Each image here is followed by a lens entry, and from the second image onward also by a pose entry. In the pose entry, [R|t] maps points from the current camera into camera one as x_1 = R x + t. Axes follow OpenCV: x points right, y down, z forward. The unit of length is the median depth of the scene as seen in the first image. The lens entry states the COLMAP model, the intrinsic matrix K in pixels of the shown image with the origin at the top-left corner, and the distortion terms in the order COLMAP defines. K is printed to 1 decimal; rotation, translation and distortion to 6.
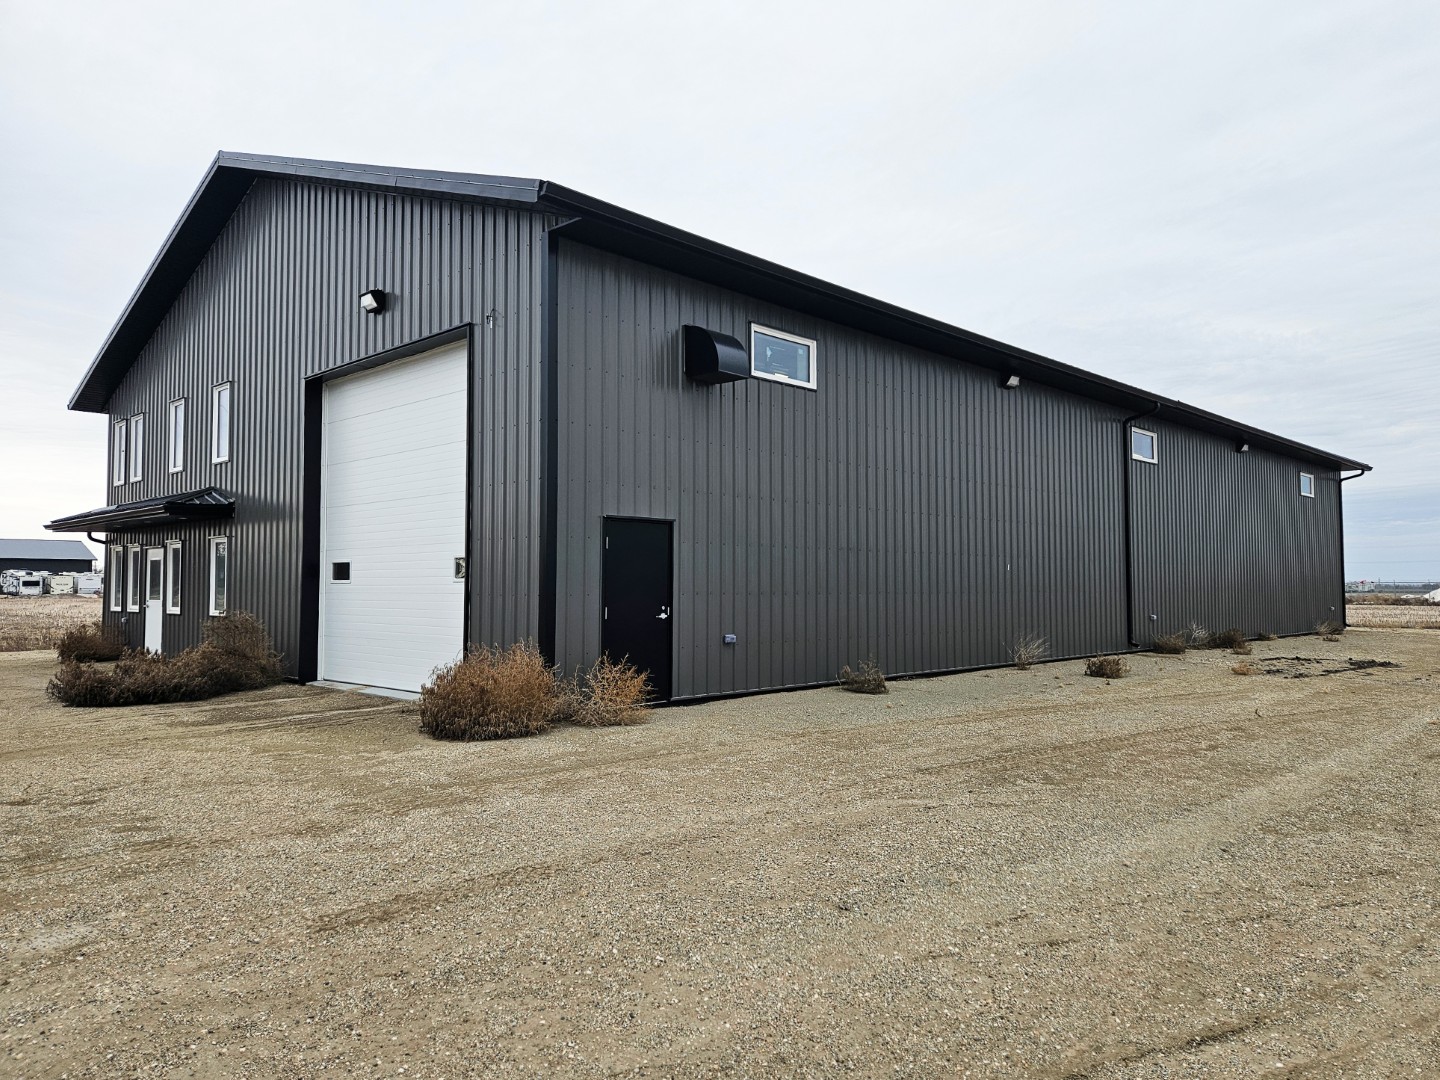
lens RADIAL K [[980.2, 0, 712.4], [0, 980.2, 535.3], [0, 0, 1]] dist [0.043639, -0.002477]
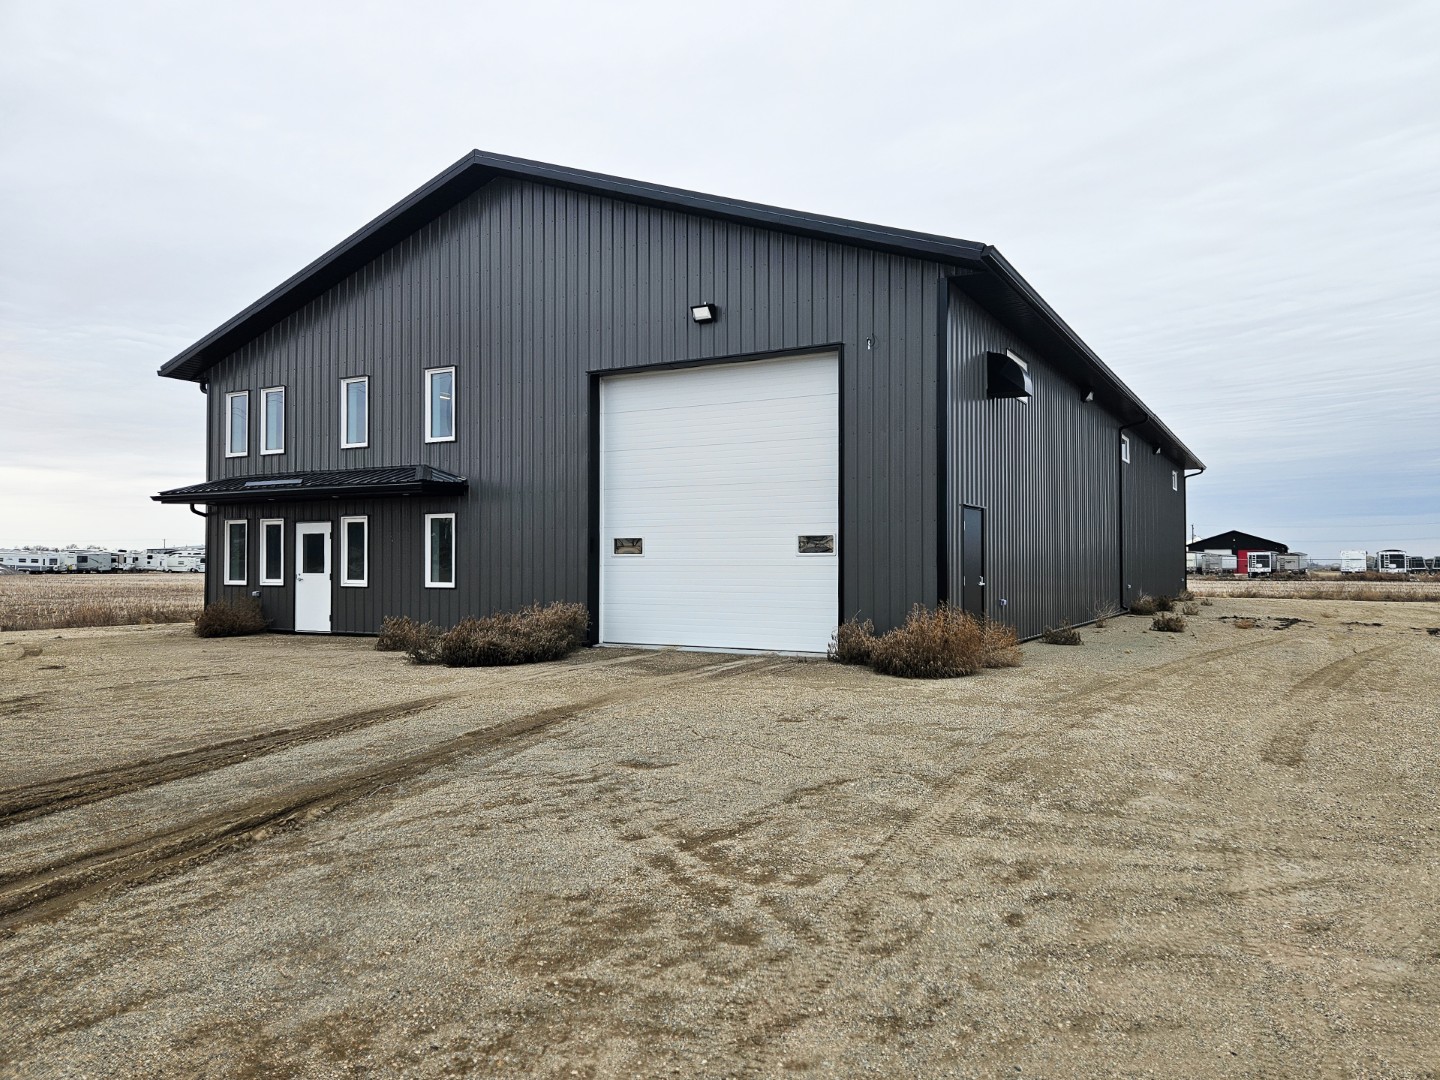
lens RADIAL K [[980.2, 0, 729.8], [0, 980.2, 545.6], [0, 0, 1]] dist [0.043639, -0.002477]
pose [[0.964378, 0.005156, 0.264477, -0.423288], [-0.014311, 0.999363, 0.032703, -0.002379], [-0.264140, -0.035323, 0.963837, -0.084541]]
